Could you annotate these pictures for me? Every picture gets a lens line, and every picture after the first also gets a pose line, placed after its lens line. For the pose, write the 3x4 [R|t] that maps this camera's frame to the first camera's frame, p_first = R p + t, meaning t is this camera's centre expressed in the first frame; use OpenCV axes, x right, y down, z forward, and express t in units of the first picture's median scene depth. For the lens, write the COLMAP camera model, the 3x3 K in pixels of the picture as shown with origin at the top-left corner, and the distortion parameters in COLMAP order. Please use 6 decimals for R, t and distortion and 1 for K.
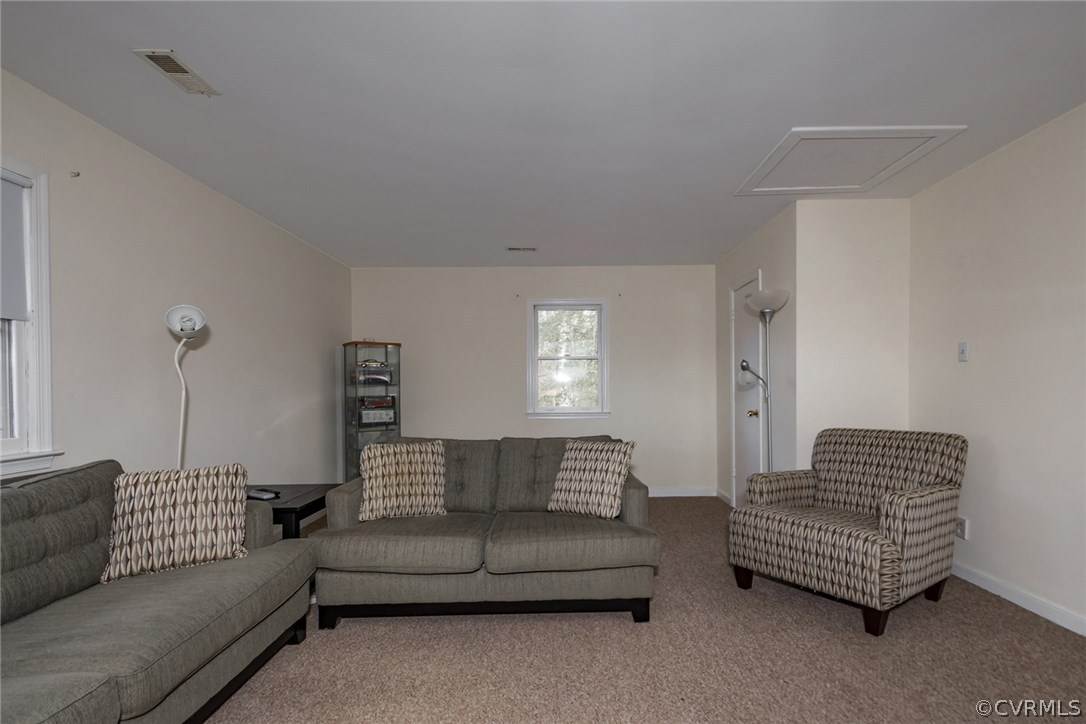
lens RADIAL K [[470.3, 0, 545.3], [0, 470.3, 392.3], [0, 0, 1]] dist [0.000551, -0.000199]
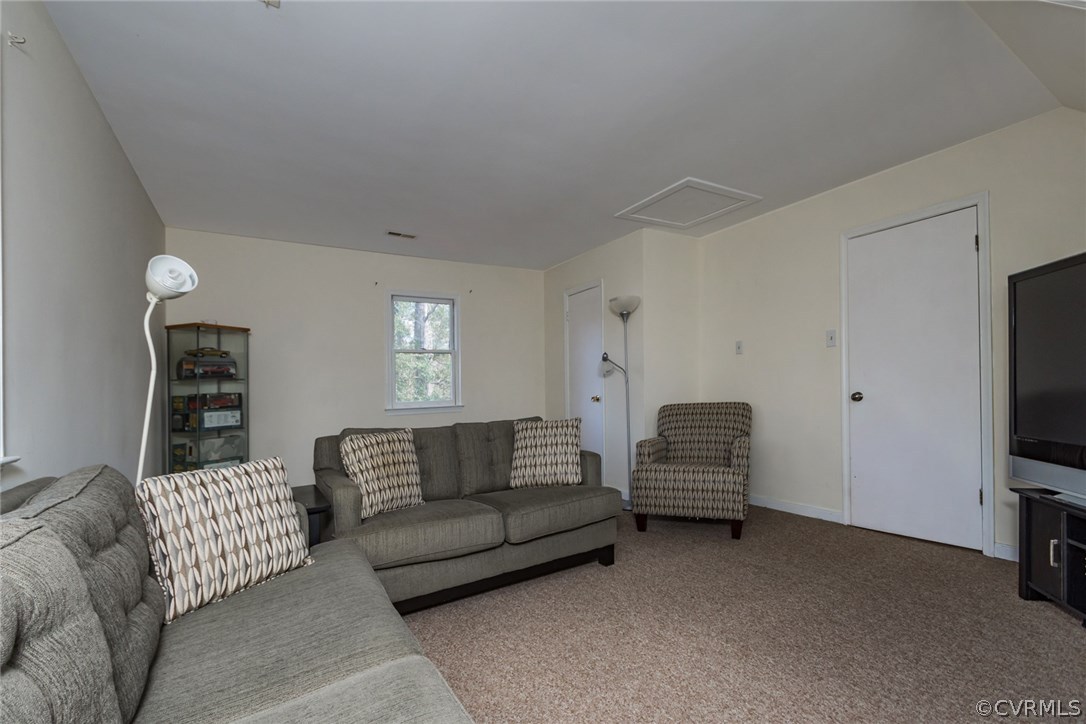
lens RADIAL K [[490.0, 0, 525.9], [0, 490.0, 397.5], [0, 0, 1]] dist [-0.000886, -0.000093]
pose [[0.856027, -0.032241, 0.515924, -0.528649], [0.034678, 0.999386, 0.004915, 0.043584], [-0.515766, 0.013684, 0.856620, 0.033966]]
